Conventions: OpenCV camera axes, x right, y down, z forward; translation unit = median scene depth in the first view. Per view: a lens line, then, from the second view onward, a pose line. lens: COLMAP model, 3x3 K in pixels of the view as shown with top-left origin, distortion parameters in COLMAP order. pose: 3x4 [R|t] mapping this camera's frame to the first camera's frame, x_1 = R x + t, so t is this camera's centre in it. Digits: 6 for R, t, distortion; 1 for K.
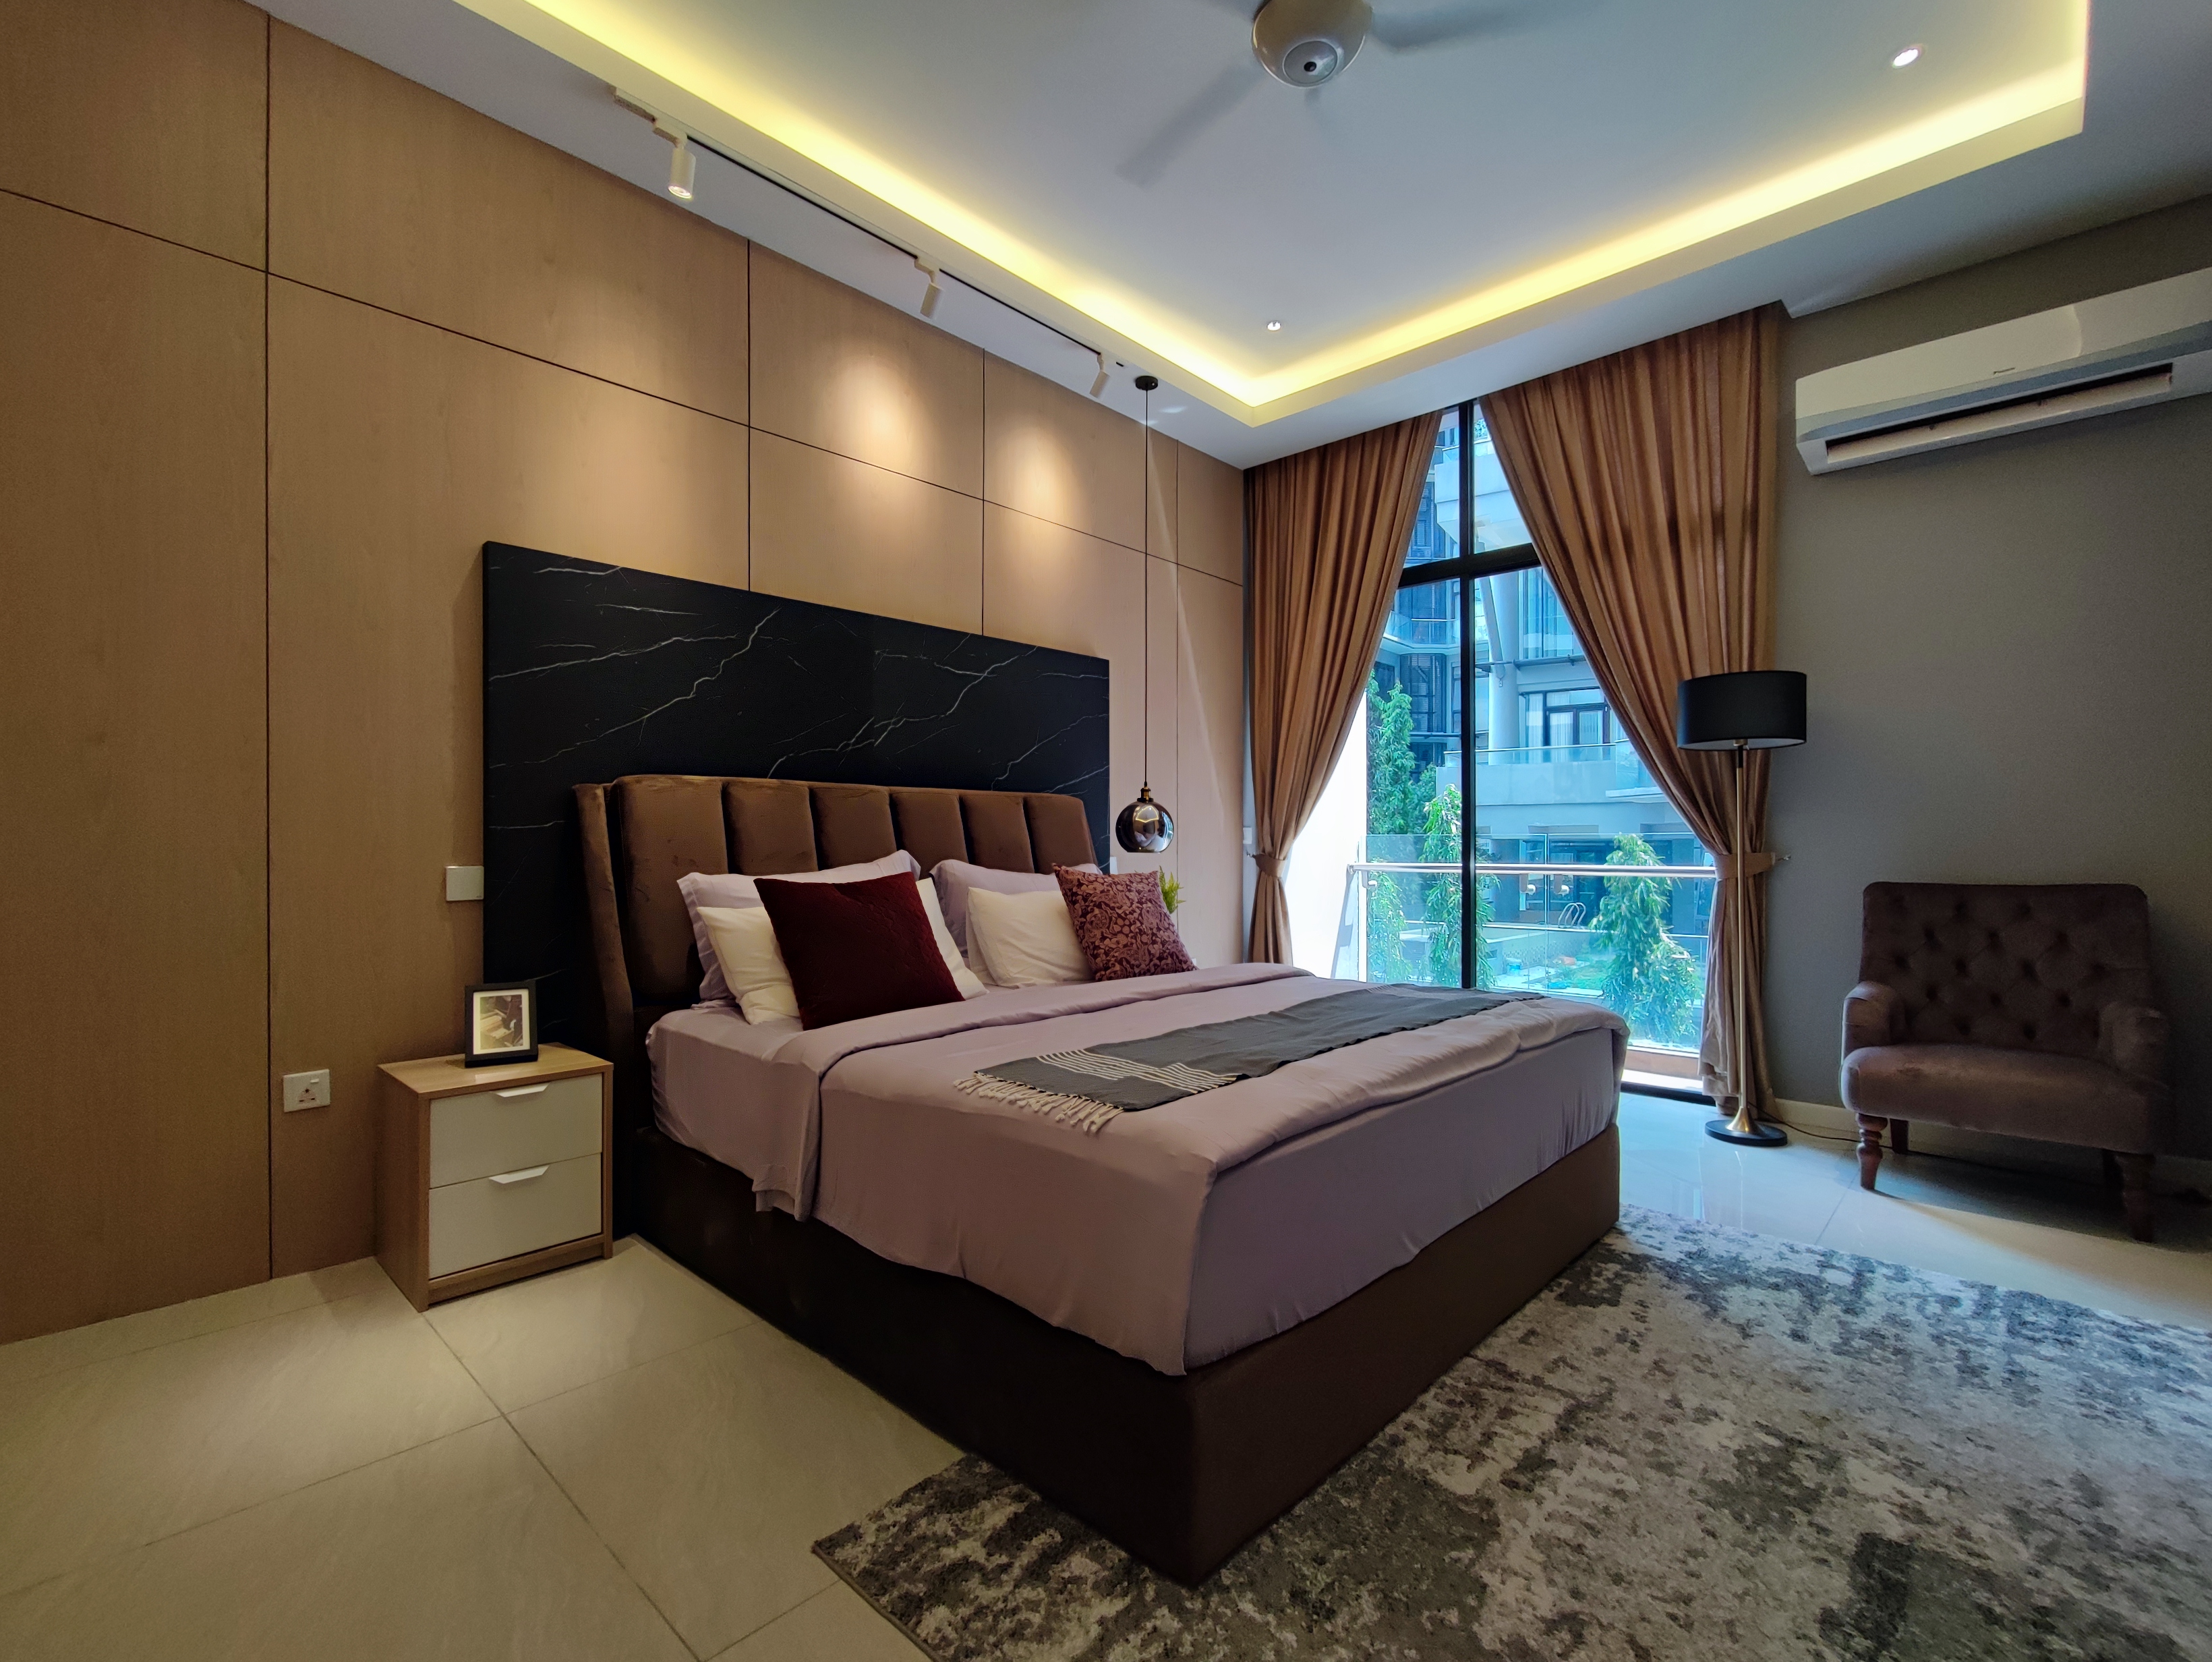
lens RADIAL K [[1004.4, 0, 1108.7], [0, 1004.4, 829.0], [0, 0, 1]] dist [-0.002887, 0.000948]
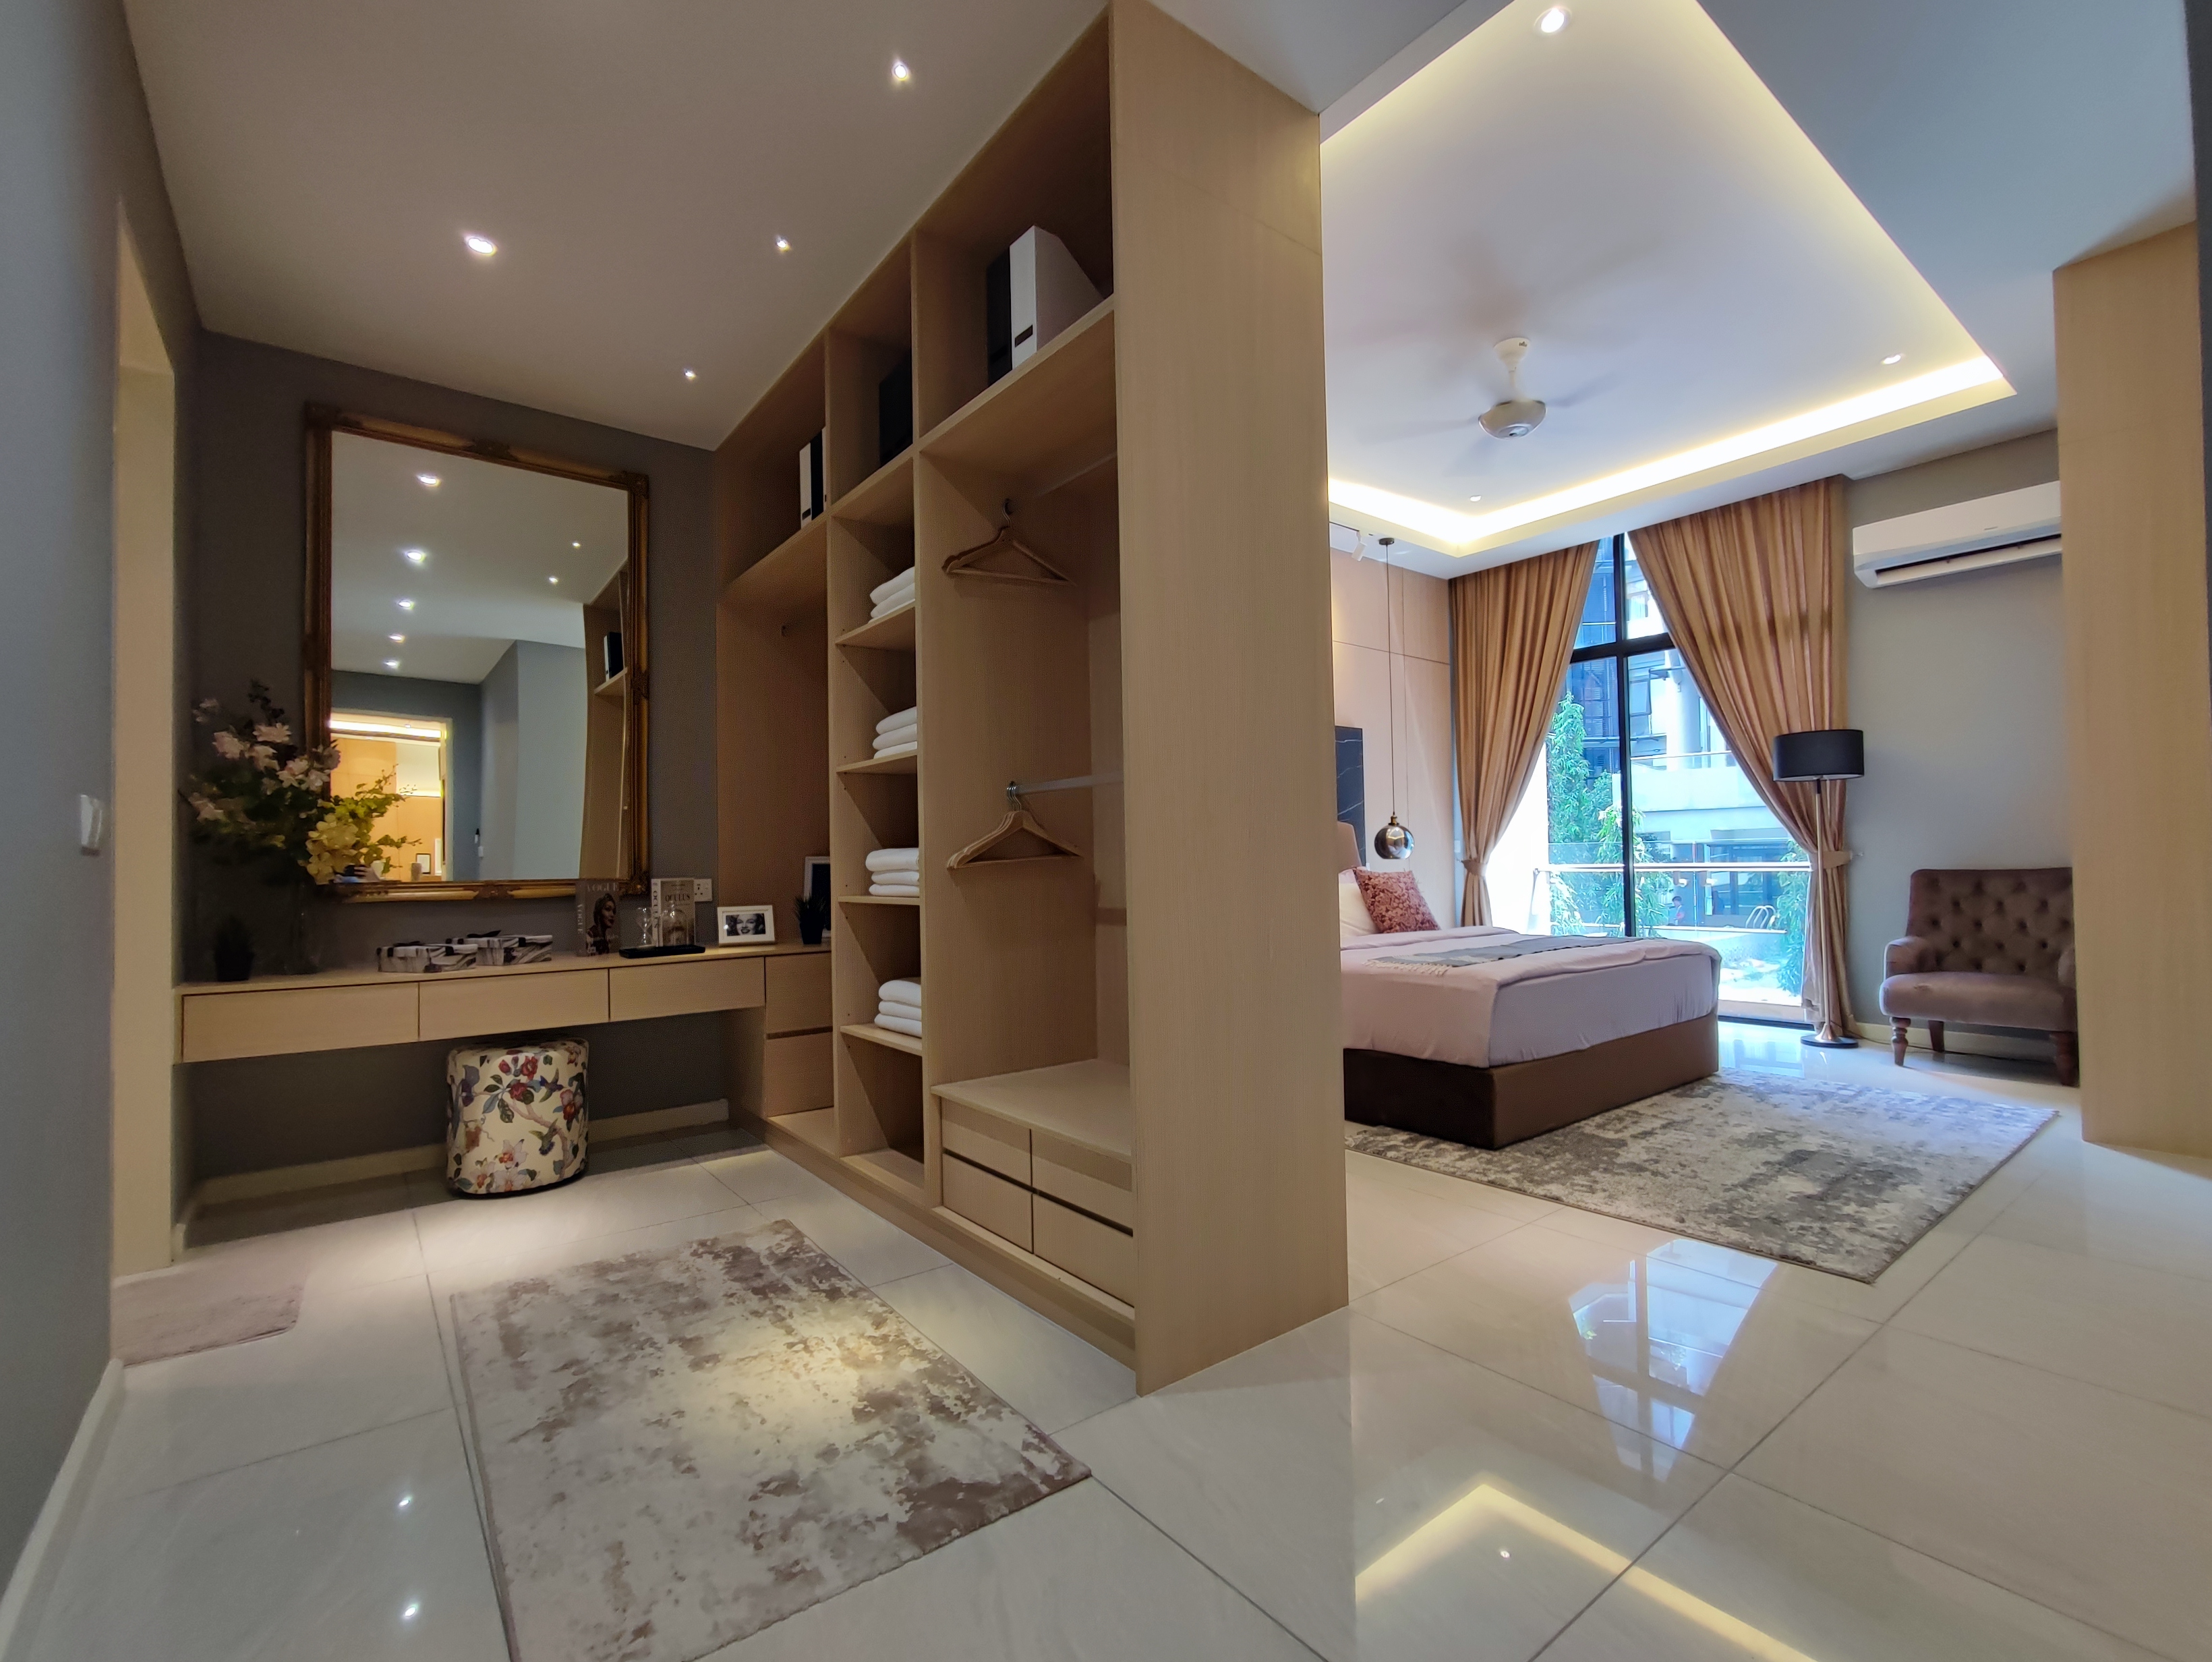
lens RADIAL K [[1004.4, 0, 1105.3], [0, 1004.4, 841.5], [0, 0, 1]] dist [-0.002887, 0.000948]
pose [[0.987714, -0.022040, -0.154713, -0.170557], [0.021861, 0.999757, -0.002858, -0.009010], [0.154739, -0.000559, 0.987955, -0.587937]]
